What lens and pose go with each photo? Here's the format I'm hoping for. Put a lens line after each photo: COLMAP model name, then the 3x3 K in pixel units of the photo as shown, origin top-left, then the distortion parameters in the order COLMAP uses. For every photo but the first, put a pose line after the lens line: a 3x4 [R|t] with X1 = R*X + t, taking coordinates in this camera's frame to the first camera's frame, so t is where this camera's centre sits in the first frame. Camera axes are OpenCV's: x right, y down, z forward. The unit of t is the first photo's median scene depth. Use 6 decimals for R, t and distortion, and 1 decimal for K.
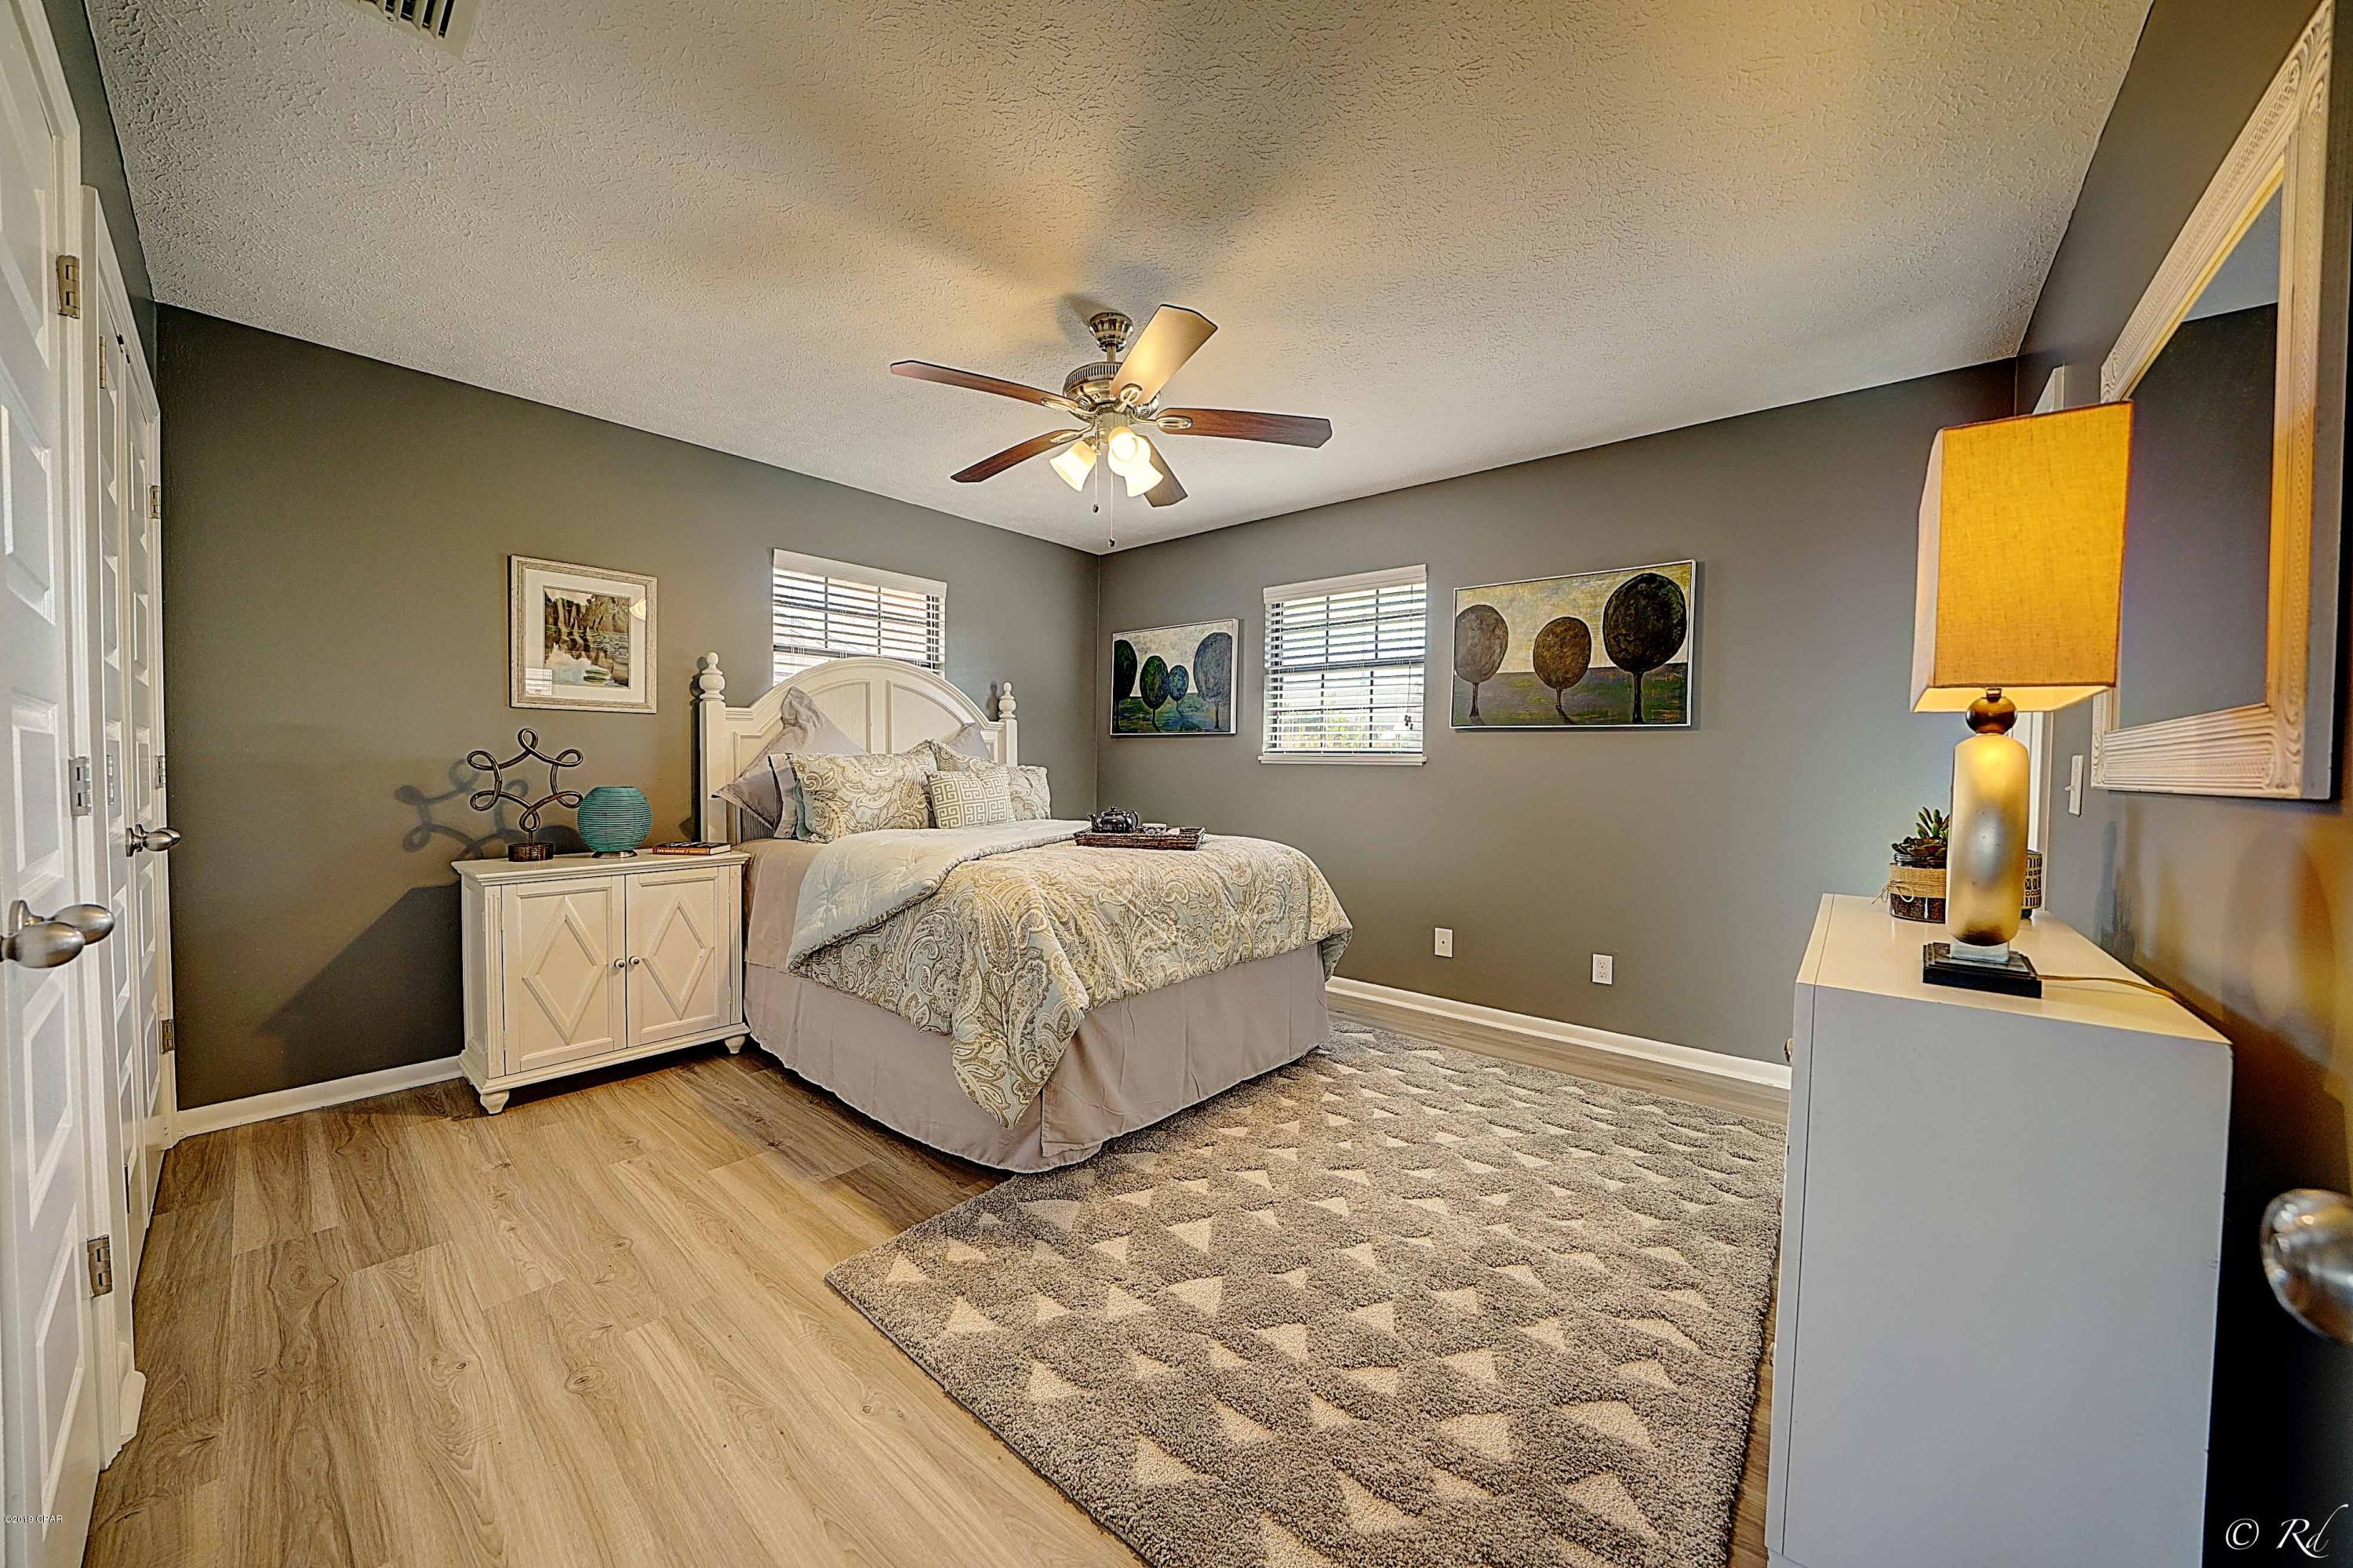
lens RADIAL K [[814.4, 0, 1174.8], [0, 814.4, 786.1], [0, 0, 1]] dist [-0.026771, 0.002528]
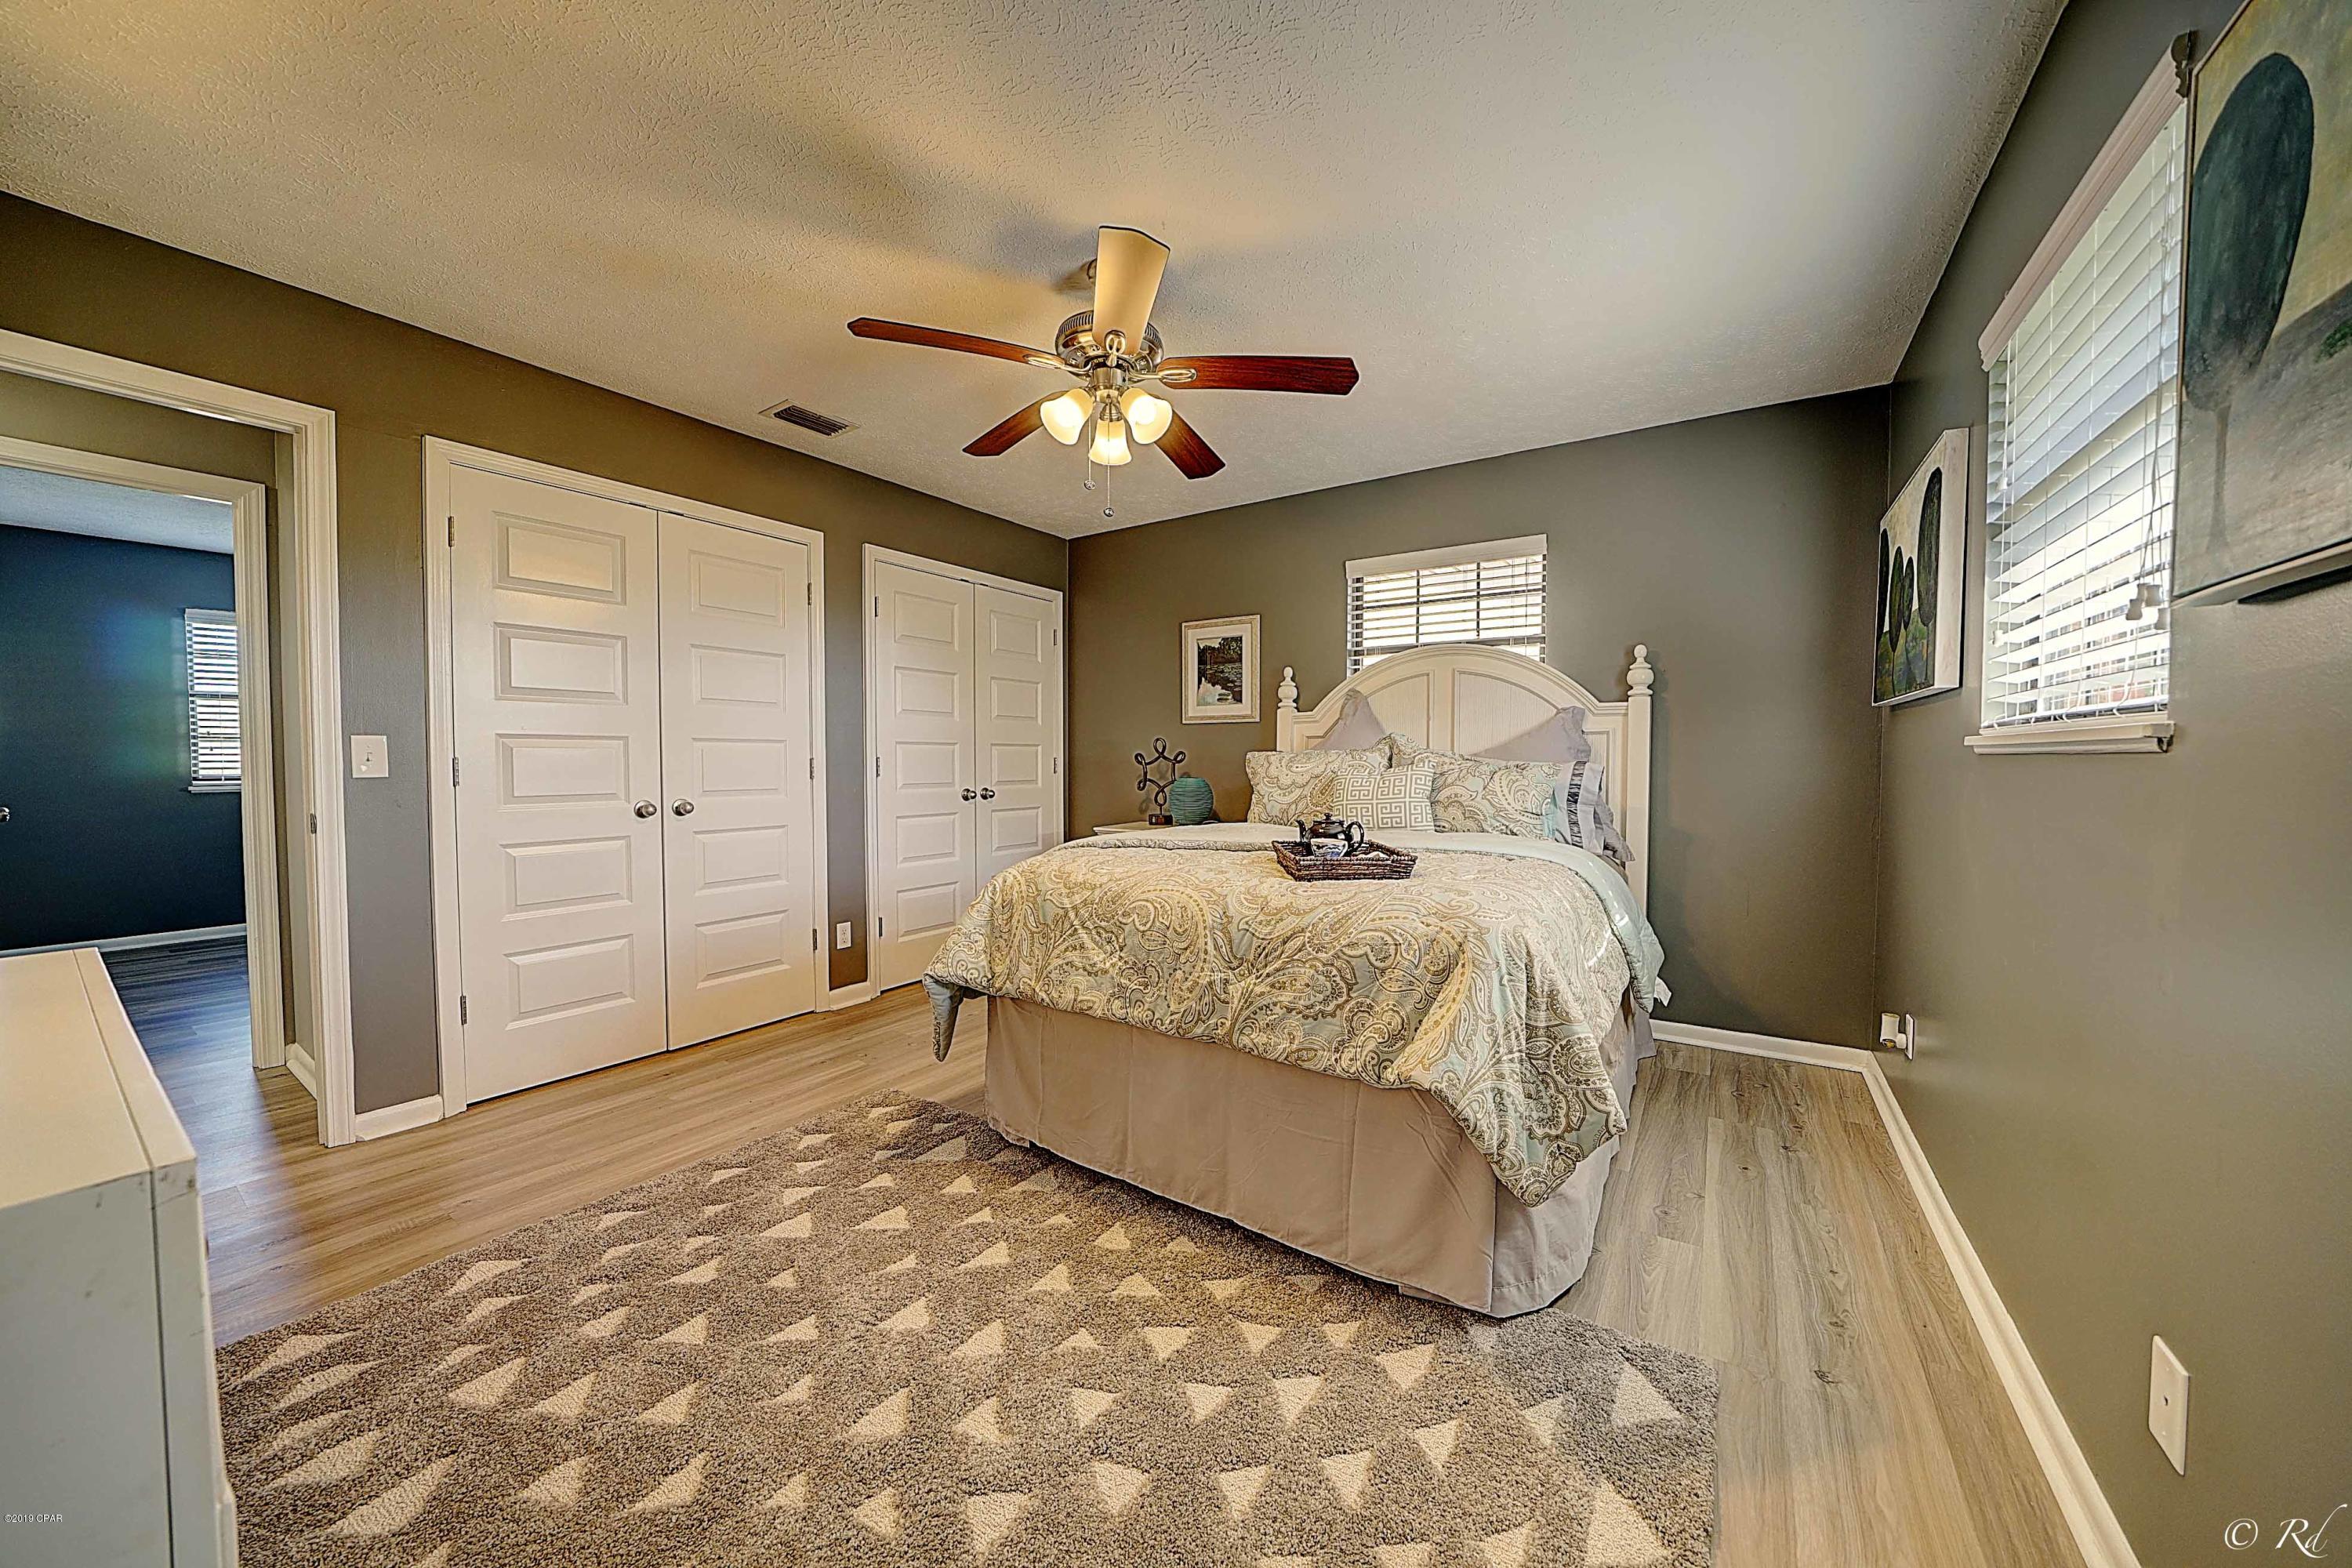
lens RADIAL K [[814.0, 0, 1174.3], [0, 814.0, 786.1], [0, 0, 1]] dist [-0.026771, 0.002528]
pose [[0.110736, 0.024830, -0.993540, 0.661650], [-0.027687, 0.999377, 0.021890, -0.013383], [0.993464, 0.025084, 0.111355, 0.773212]]
